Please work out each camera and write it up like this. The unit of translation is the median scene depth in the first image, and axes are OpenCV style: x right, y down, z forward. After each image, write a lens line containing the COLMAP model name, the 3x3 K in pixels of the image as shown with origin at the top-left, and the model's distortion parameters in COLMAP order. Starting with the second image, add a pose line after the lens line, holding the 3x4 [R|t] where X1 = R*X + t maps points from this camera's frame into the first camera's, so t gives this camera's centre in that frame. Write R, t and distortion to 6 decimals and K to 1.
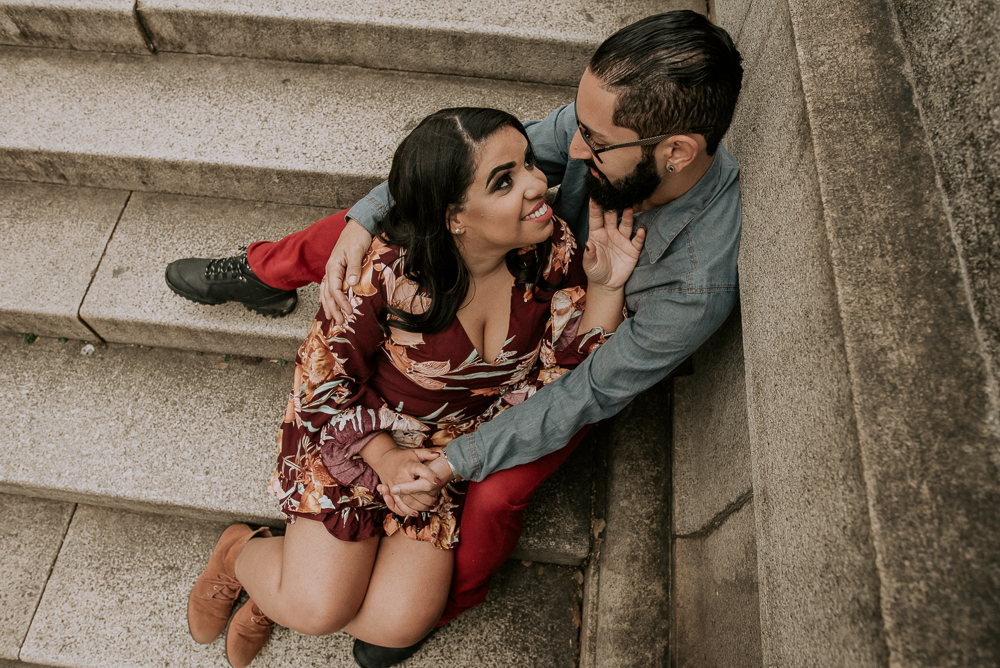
lens RADIAL K [[720.3, 0, 501.9], [0, 720.3, 349.7], [0, 0, 1]] dist [-0.045462, 0.004730]
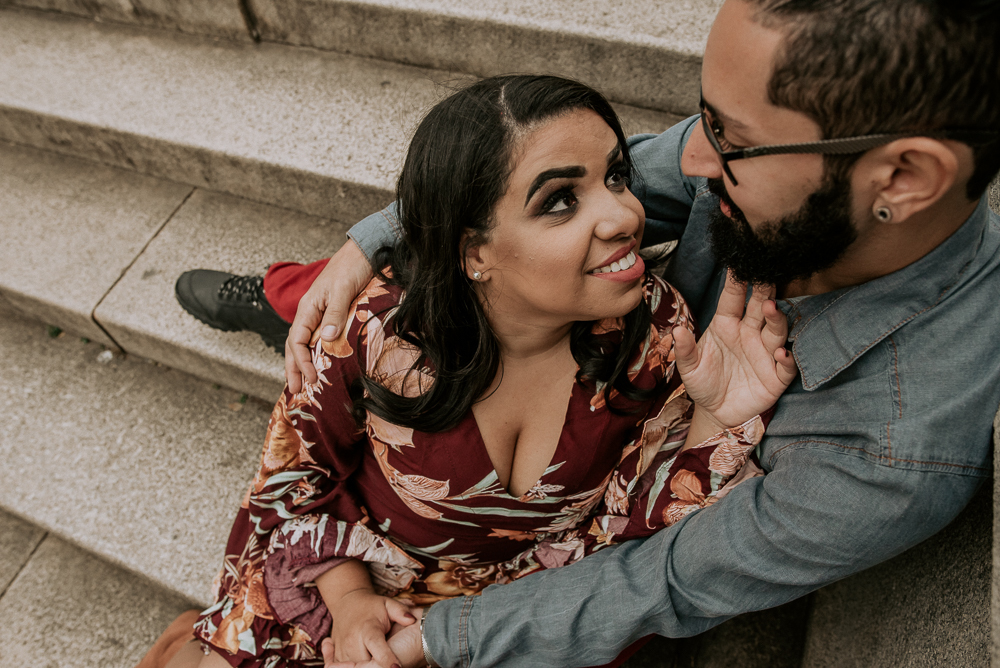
lens RADIAL K [[699.2, 0, 497.8], [0, 699.2, 335.9], [0, 0, 1]] dist [-0.070214, 0.039539]
pose [[0.957484, 0.170690, -0.232570, 0.067744], [-0.194951, 0.977079, -0.085502, -0.050121], [0.212645, 0.127207, 0.968814, 0.313328]]
